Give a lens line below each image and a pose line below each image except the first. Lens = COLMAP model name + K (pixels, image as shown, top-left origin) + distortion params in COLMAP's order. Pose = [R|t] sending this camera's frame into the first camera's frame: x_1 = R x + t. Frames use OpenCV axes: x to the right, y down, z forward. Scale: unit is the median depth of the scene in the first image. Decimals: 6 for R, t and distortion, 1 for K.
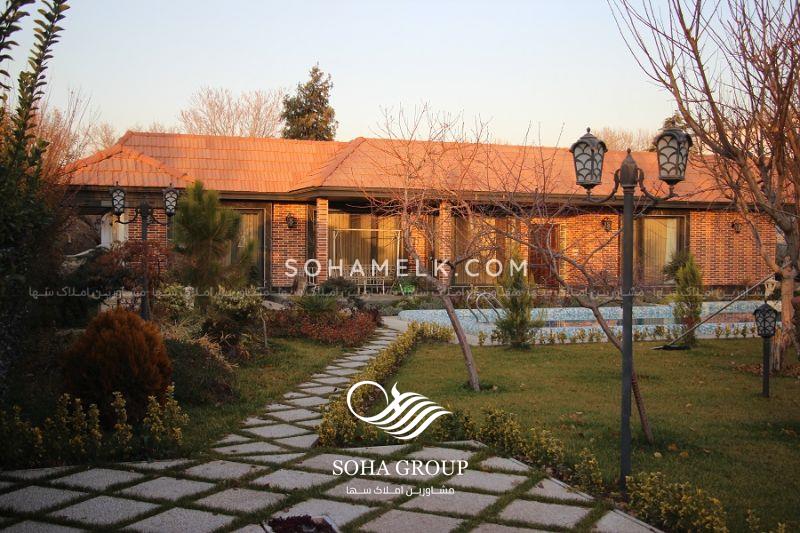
lens RADIAL K [[959.0, 0, 396.3], [0, 959.0, 269.6], [0, 0, 1]] dist [0.026428, 0.000000]
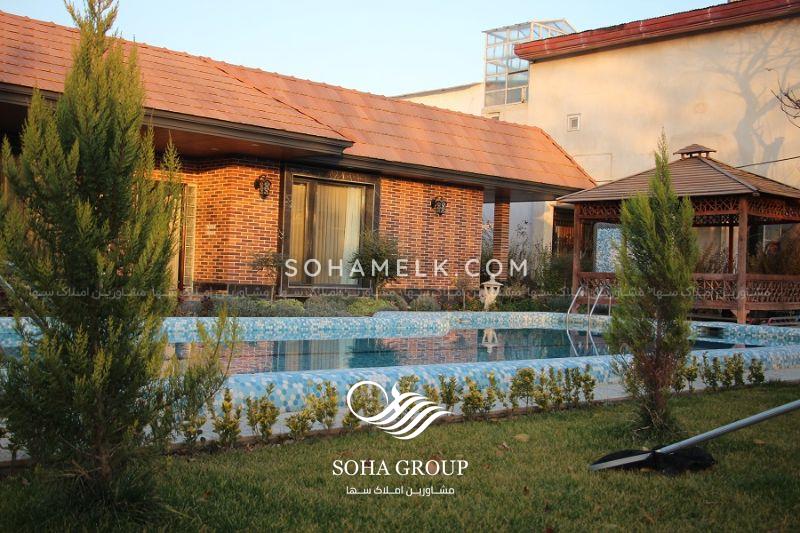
lens RADIAL K [[959.0, 0, 392.6], [0, 959.0, 268.3], [0, 0, 1]] dist [0.026428, 0.000000]
pose [[0.918414, 0.033779, 0.394175, 0.088412], [-0.027923, 0.999398, -0.020585, 0.029653], [-0.394633, 0.007899, 0.918805, 0.675074]]
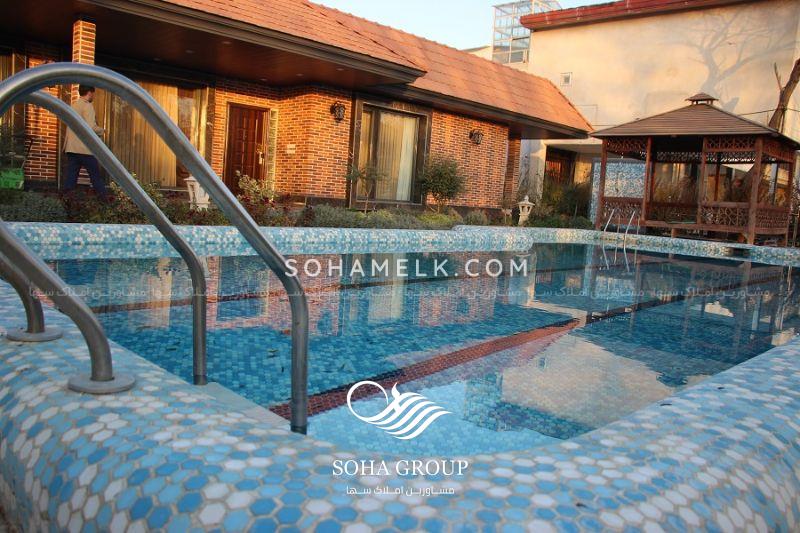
lens RADIAL K [[649.9, 0, 402.8], [0, 649.9, 269.8], [0, 0, 1]] dist [-0.156247, 0.091873]
pose [[0.900469, 0.009838, 0.434808, 0.096242], [-0.057161, 0.993749, 0.095895, 0.037028], [-0.431147, -0.111205, 0.895403, 0.931535]]
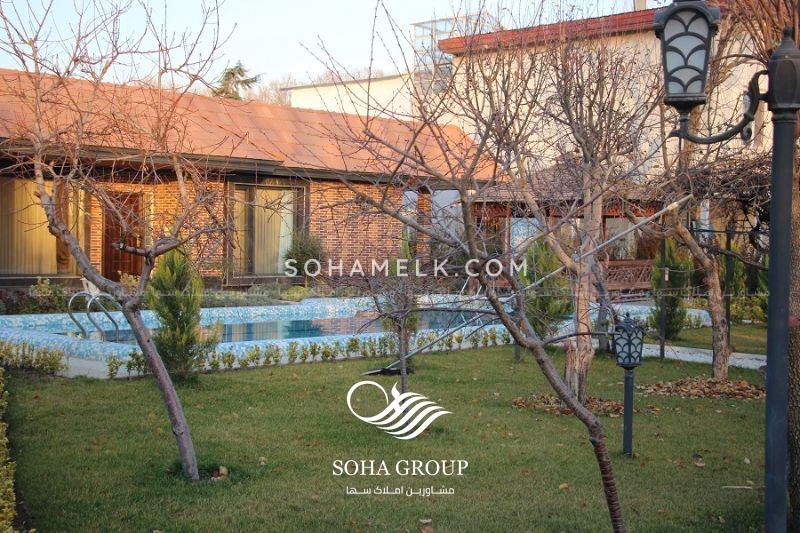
lens RADIAL K [[1149.6, 0, 399.6], [0, 1149.6, 269.7], [0, 0, 1]] dist [0.057511, 0.000000]
pose [[0.902449, -0.000200, 0.430796, -0.062458], [-0.007142, 0.999856, 0.015425, -0.005502], [-0.430737, -0.016997, 0.902318, 0.205161]]
